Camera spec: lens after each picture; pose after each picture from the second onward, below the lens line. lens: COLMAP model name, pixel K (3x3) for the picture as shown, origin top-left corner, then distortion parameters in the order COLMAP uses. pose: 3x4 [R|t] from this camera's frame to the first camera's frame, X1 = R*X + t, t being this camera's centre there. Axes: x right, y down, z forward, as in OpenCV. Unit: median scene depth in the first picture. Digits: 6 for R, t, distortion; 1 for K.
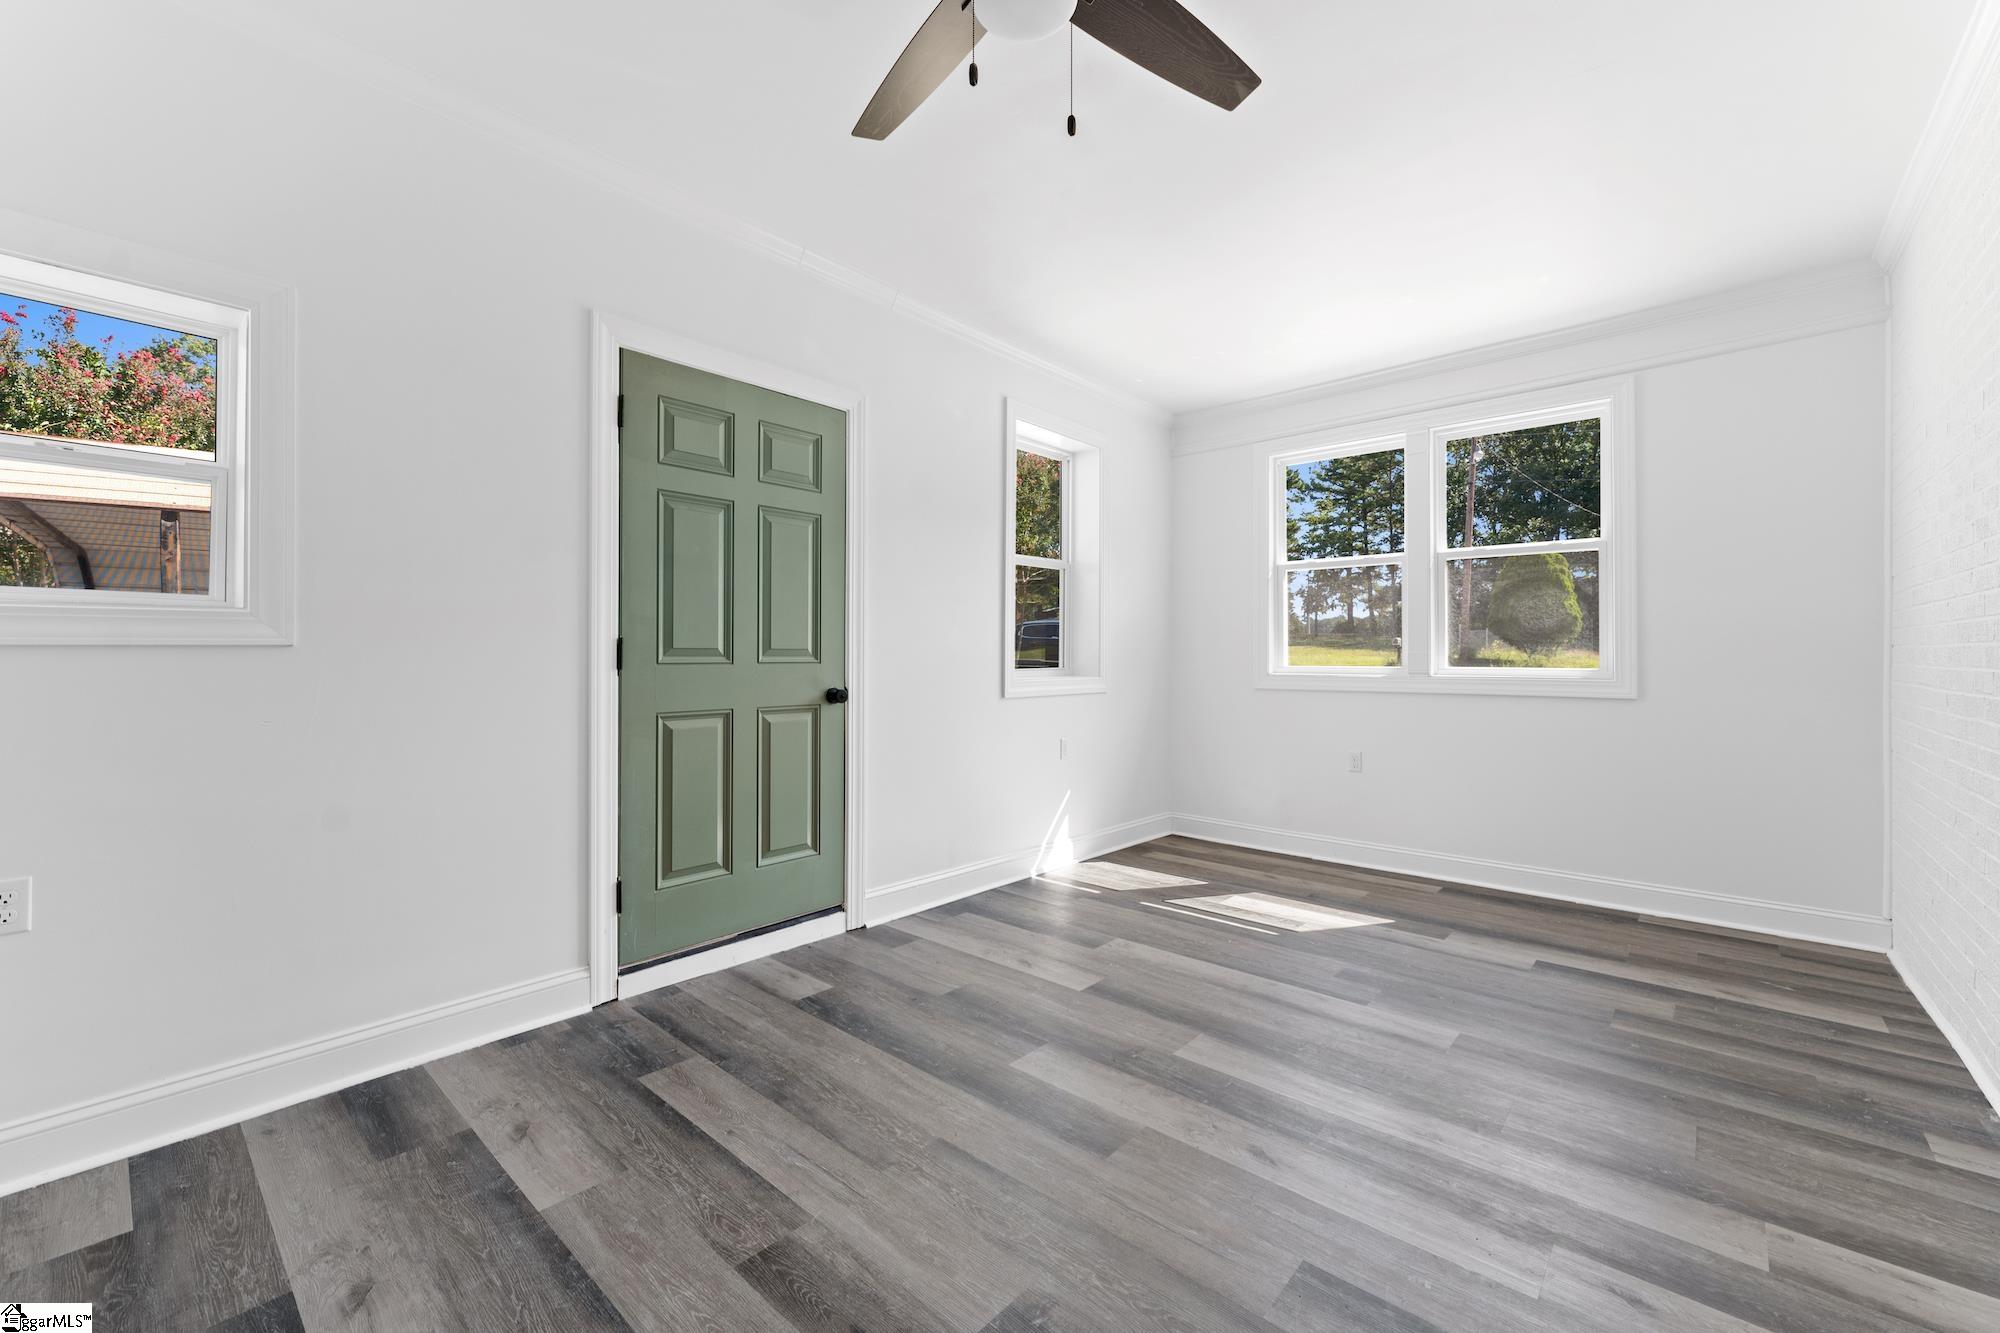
lens RADIAL K [[807.0, 0, 995.7], [0, 807.0, 651.1], [0, 0, 1]] dist [0.001754, 0.000231]
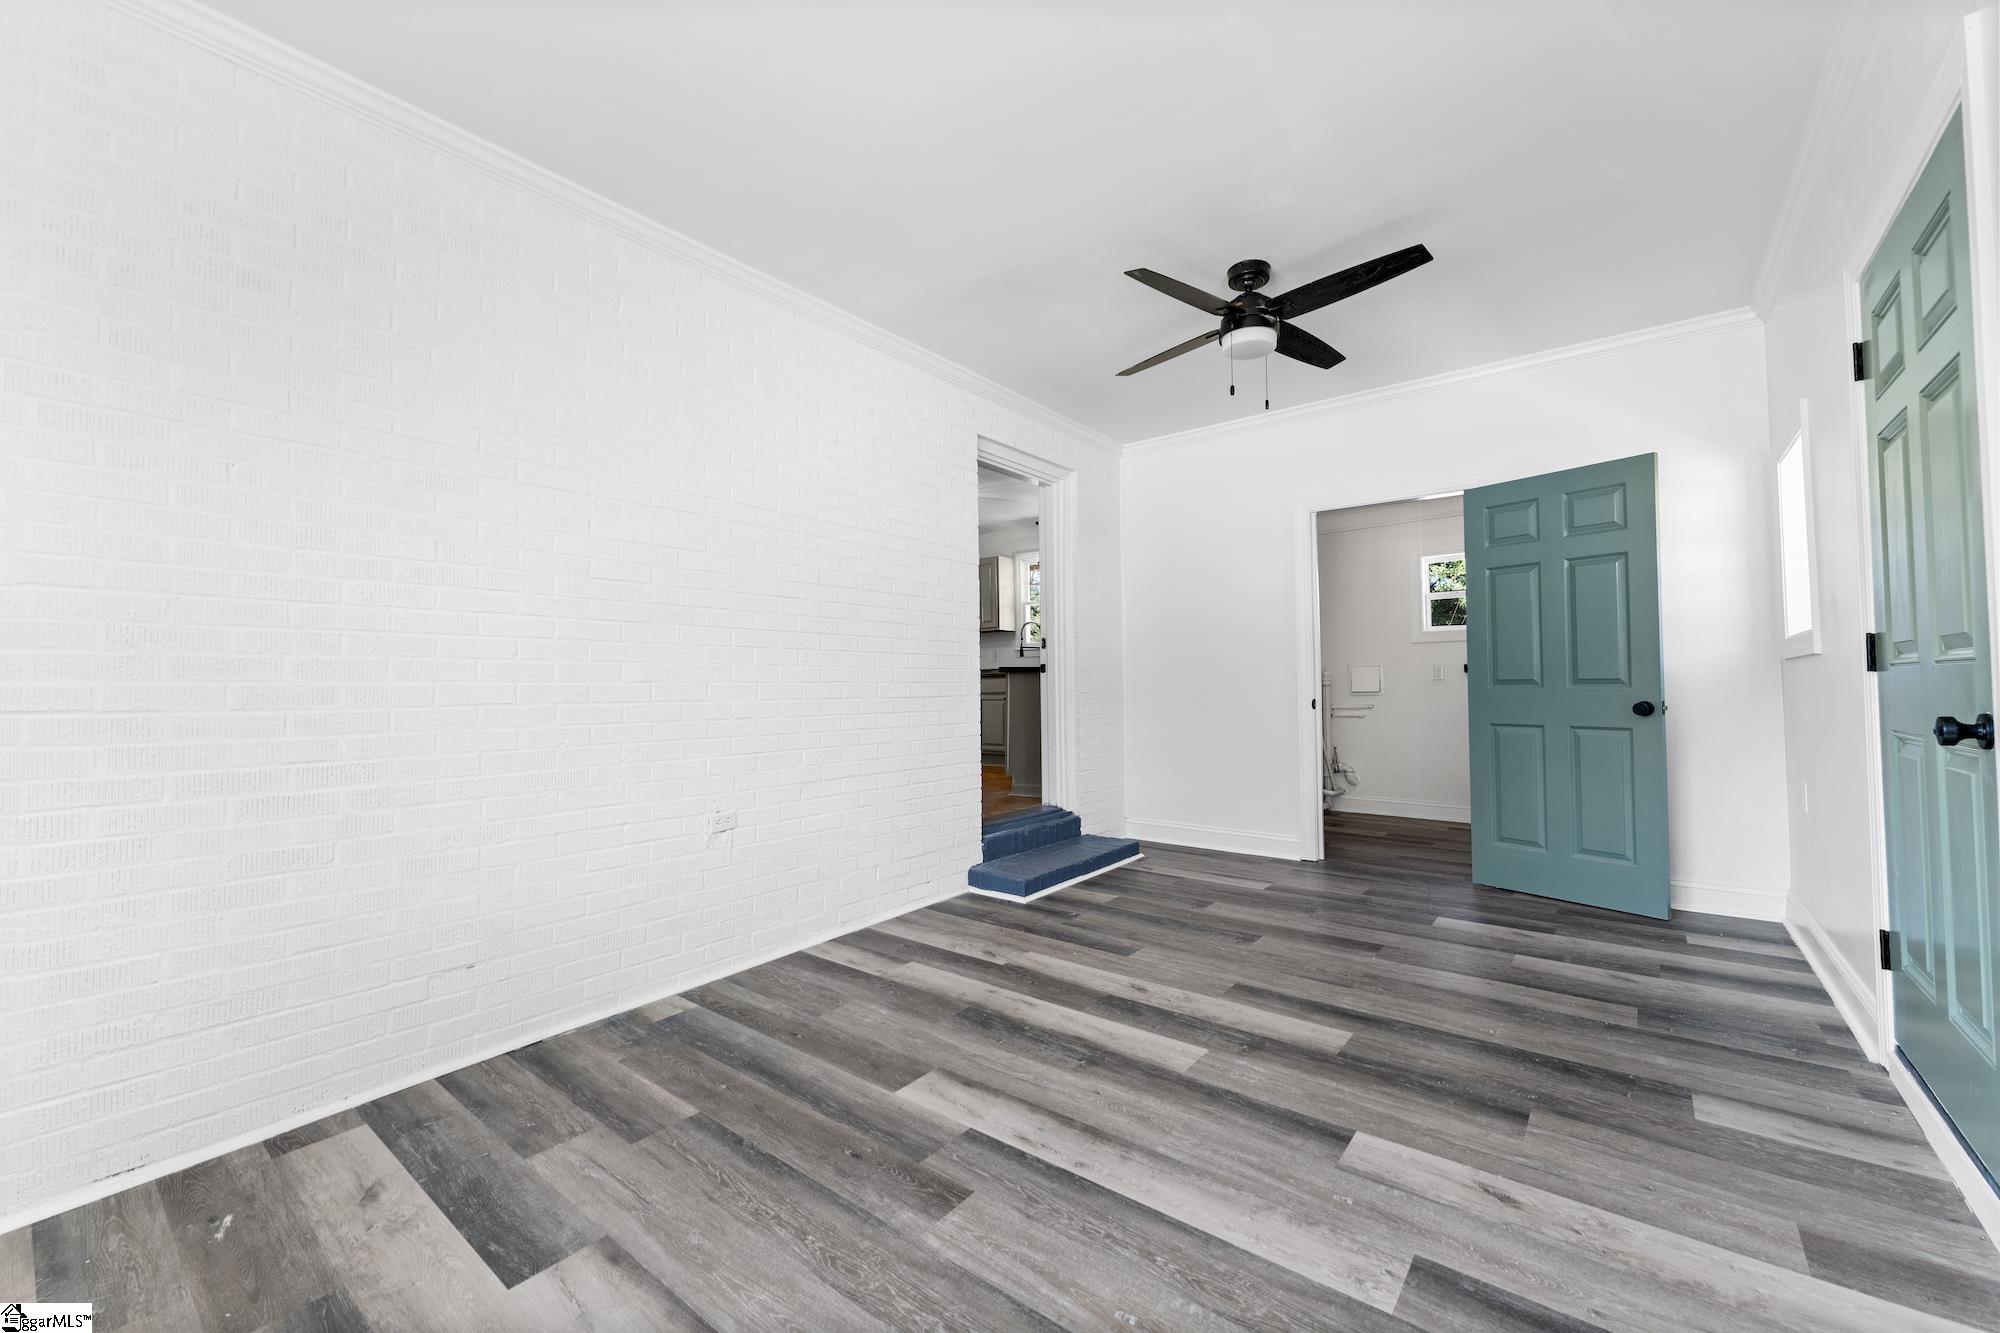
lens RADIAL K [[807.0, 0, 995.7], [0, 807.0, 651.1], [0, 0, 1]] dist [0.001754, 0.000231]
pose [[-0.998564, 0.007296, -0.053068, 0.481232], [0.009872, 0.998777, -0.048438, 0.033012], [0.052650, -0.048892, -0.997415, 1.808860]]
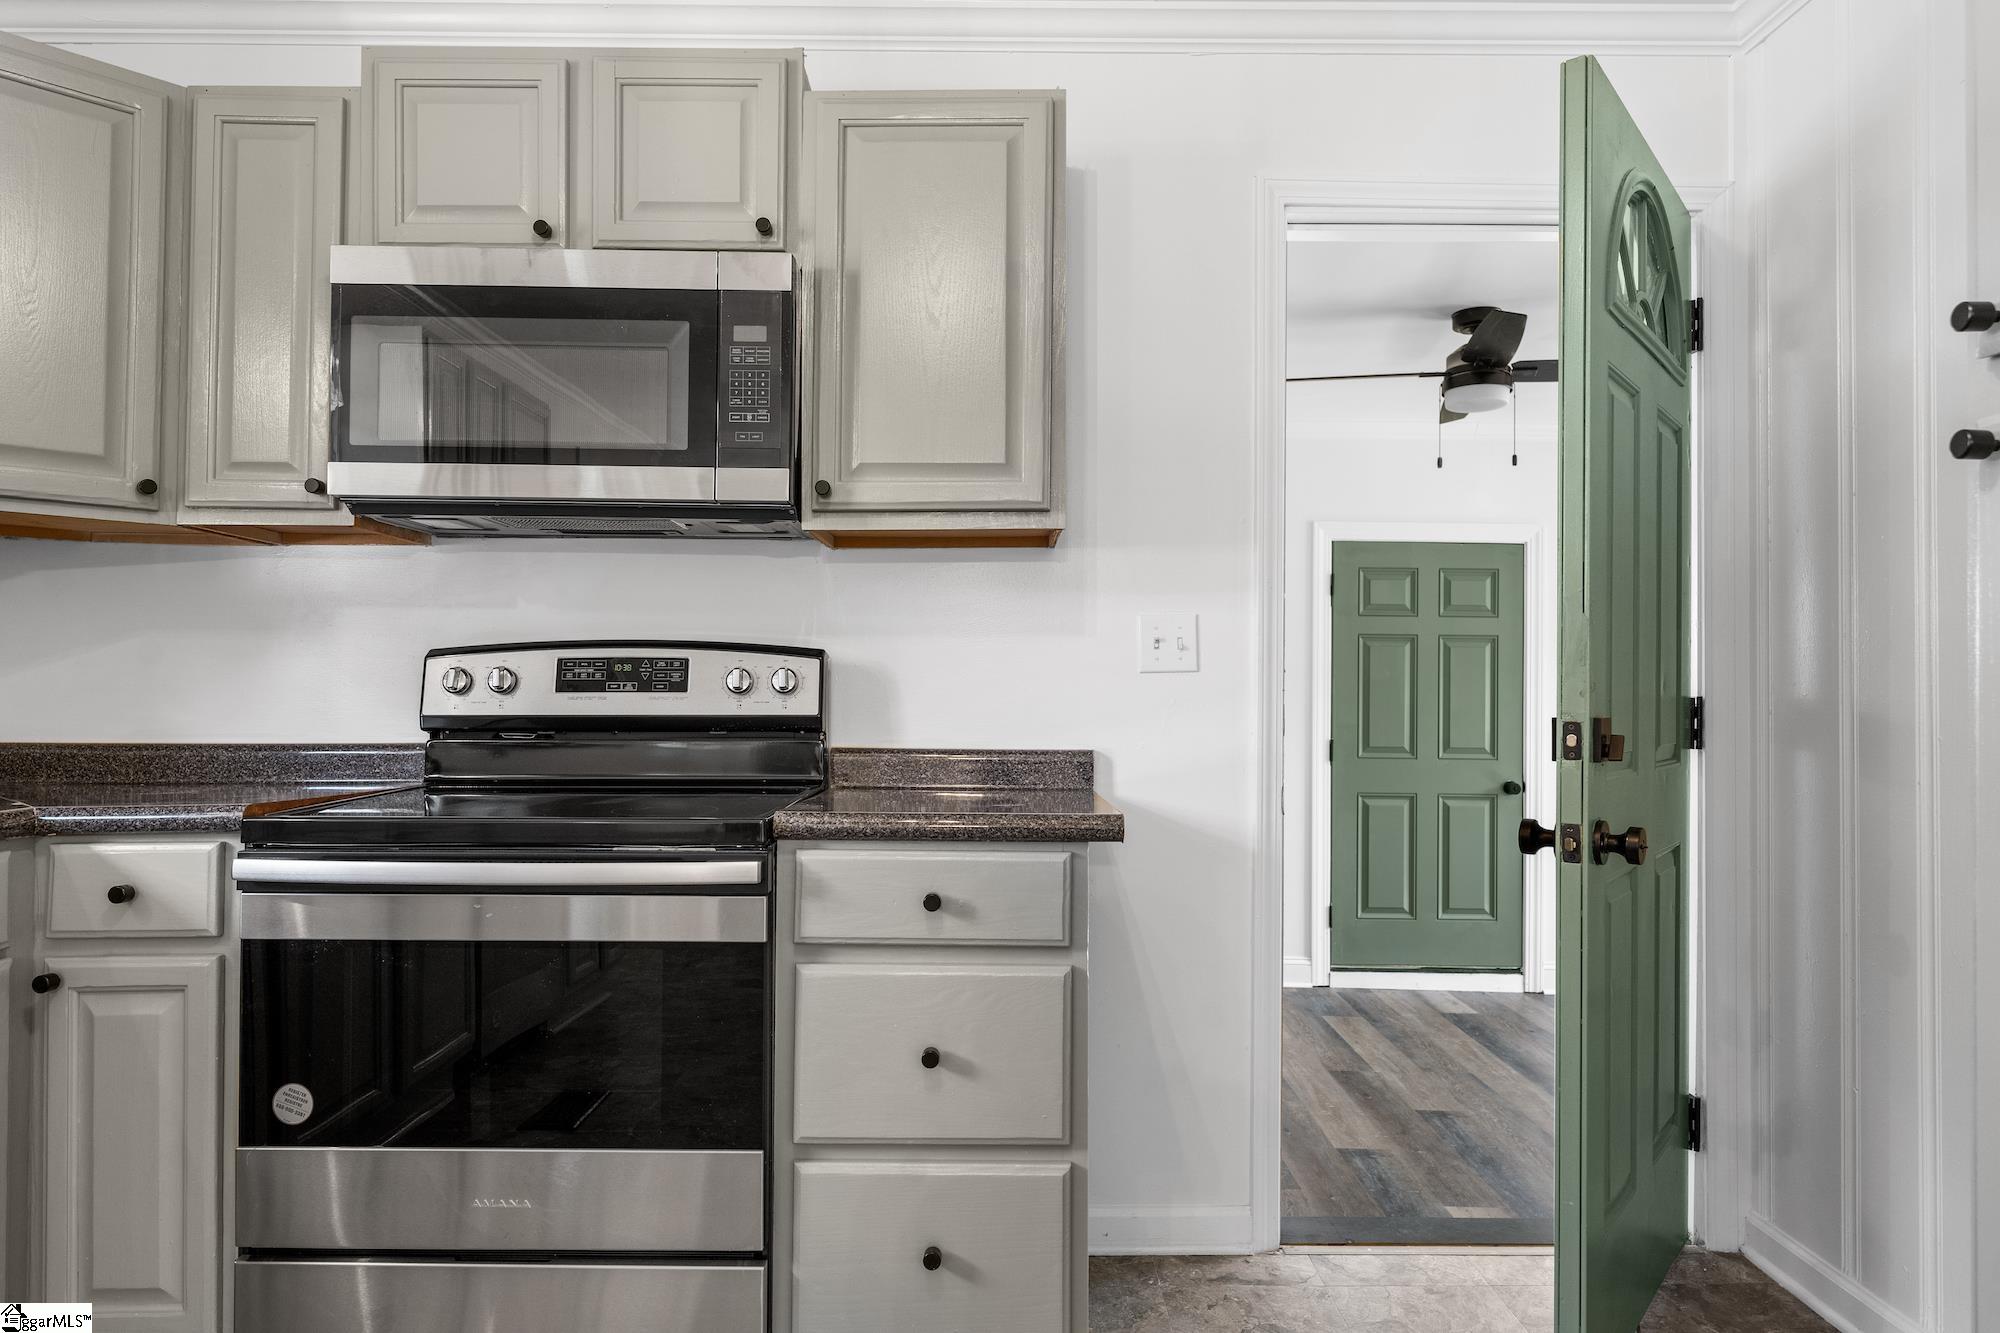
lens RADIAL K [[1265.3, 0, 1003.2], [0, 1265.3, 672.3], [0, 0, 1]] dist [0.007060, 0.000055]
pose [[0.670901, -0.004140, -0.741536, 0.849152], [-0.004124, 0.999948, -0.009313, -0.116821], [0.741536, 0.009306, 0.670849, -0.995654]]
